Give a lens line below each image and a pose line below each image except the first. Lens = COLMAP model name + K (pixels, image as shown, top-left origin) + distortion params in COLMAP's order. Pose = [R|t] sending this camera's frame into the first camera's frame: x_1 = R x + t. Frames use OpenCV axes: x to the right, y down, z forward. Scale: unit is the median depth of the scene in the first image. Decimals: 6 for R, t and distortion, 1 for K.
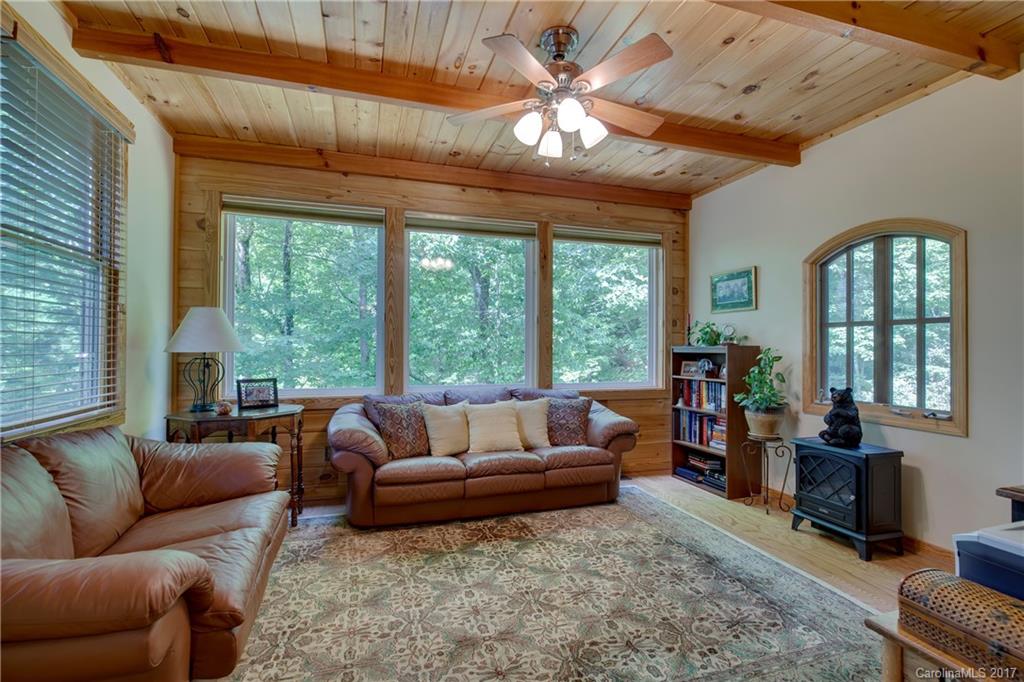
lens RADIAL K [[465.6, 0, 508.8], [0, 465.6, 343.0], [0, 0, 1]] dist [-0.002192, -0.001780]
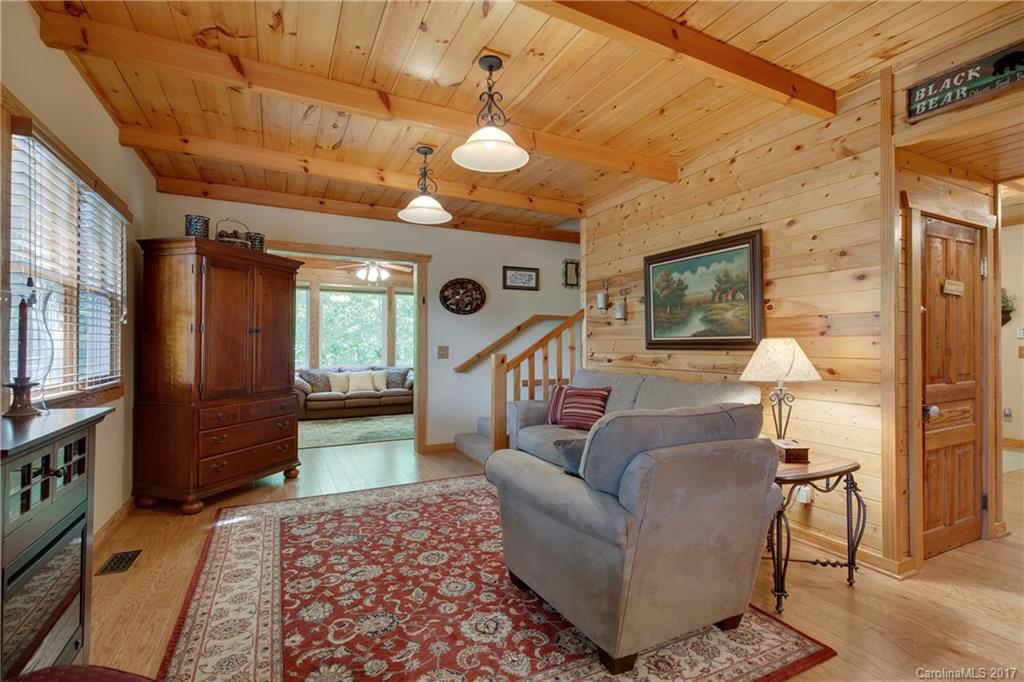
lens RADIAL K [[465.6, 0, 512.7], [0, 465.6, 342.9], [0, 0, 1]] dist [-0.002192, -0.001780]
pose [[0.985971, 0.001018, 0.166916, 0.317493], [-0.000730, 0.999998, -0.001788, -0.004232], [-0.166918, 0.001641, 0.985969, -1.359939]]
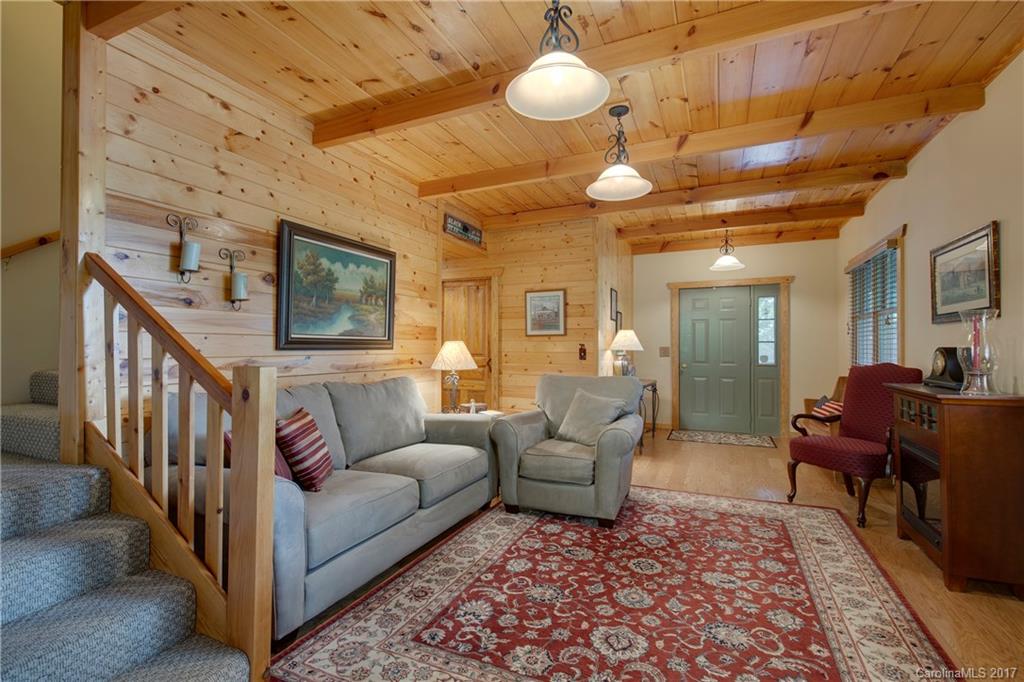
lens RADIAL K [[465.6, 0, 506.7], [0, 465.6, 341.1], [0, 0, 1]] dist [-0.002192, -0.001780]
pose [[-0.744486, 0.005273, 0.667617, -0.698849], [-0.007393, 0.999842, -0.016141, 0.022268], [-0.667597, -0.016952, -0.744329, 3.167939]]
